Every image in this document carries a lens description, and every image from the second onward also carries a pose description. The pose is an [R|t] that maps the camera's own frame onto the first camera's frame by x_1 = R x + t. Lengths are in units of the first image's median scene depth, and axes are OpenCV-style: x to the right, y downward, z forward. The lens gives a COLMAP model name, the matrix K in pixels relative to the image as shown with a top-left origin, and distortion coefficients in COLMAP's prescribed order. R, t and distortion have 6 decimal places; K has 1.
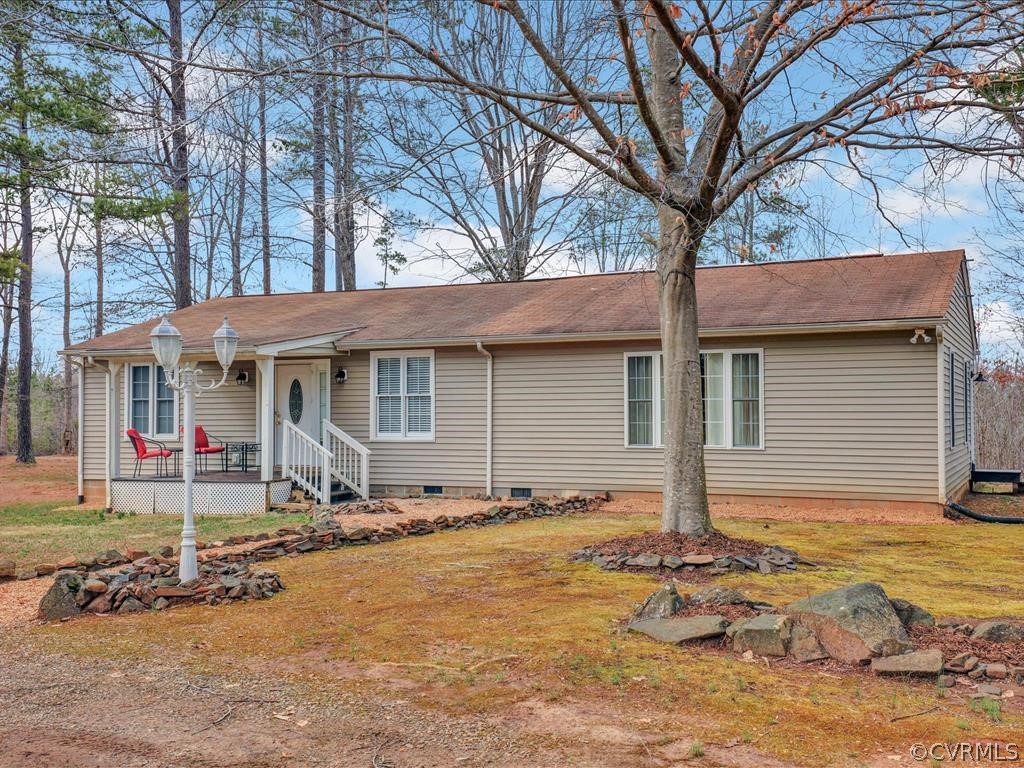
lens RADIAL K [[1040.2, 0, 511.4], [0, 1040.2, 385.7], [0, 0, 1]] dist [0.096136, 0.000000]
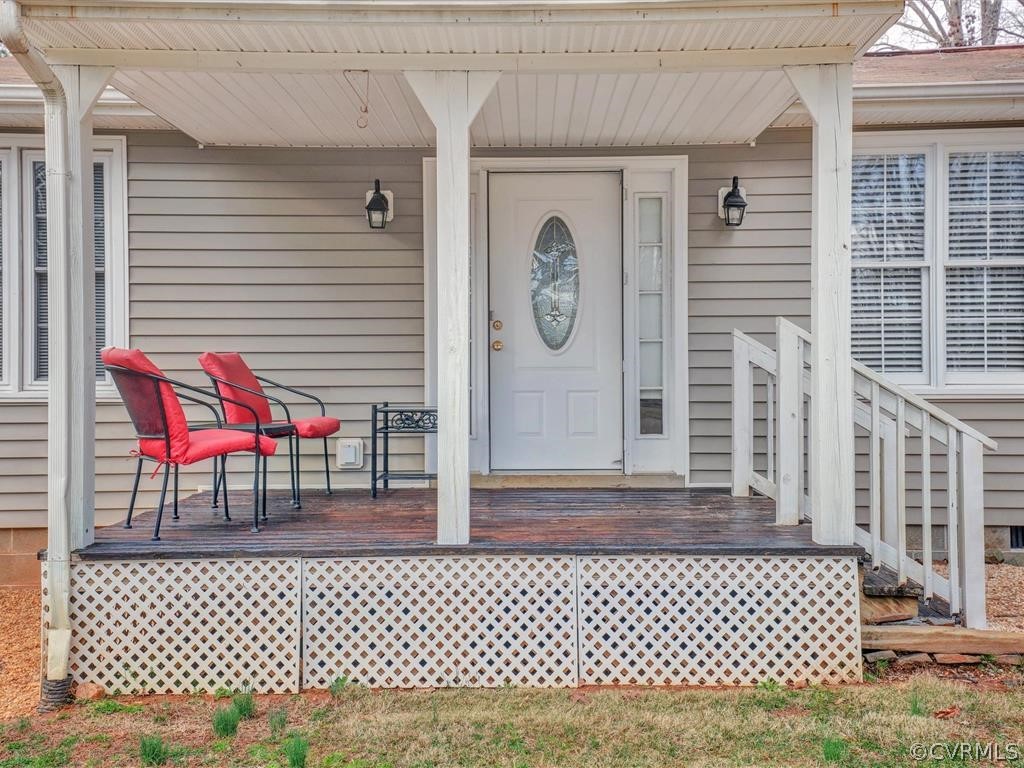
lens RADIAL K [[1040.2, 0, 512.8], [0, 1040.2, 384.8], [0, 0, 1]] dist [0.096136, 0.000000]
pose [[0.929319, 0.007200, 0.369207, -0.352426], [-0.012832, 0.999836, 0.012800, 0.045325], [-0.369054, -0.016633, 0.929259, 0.707032]]
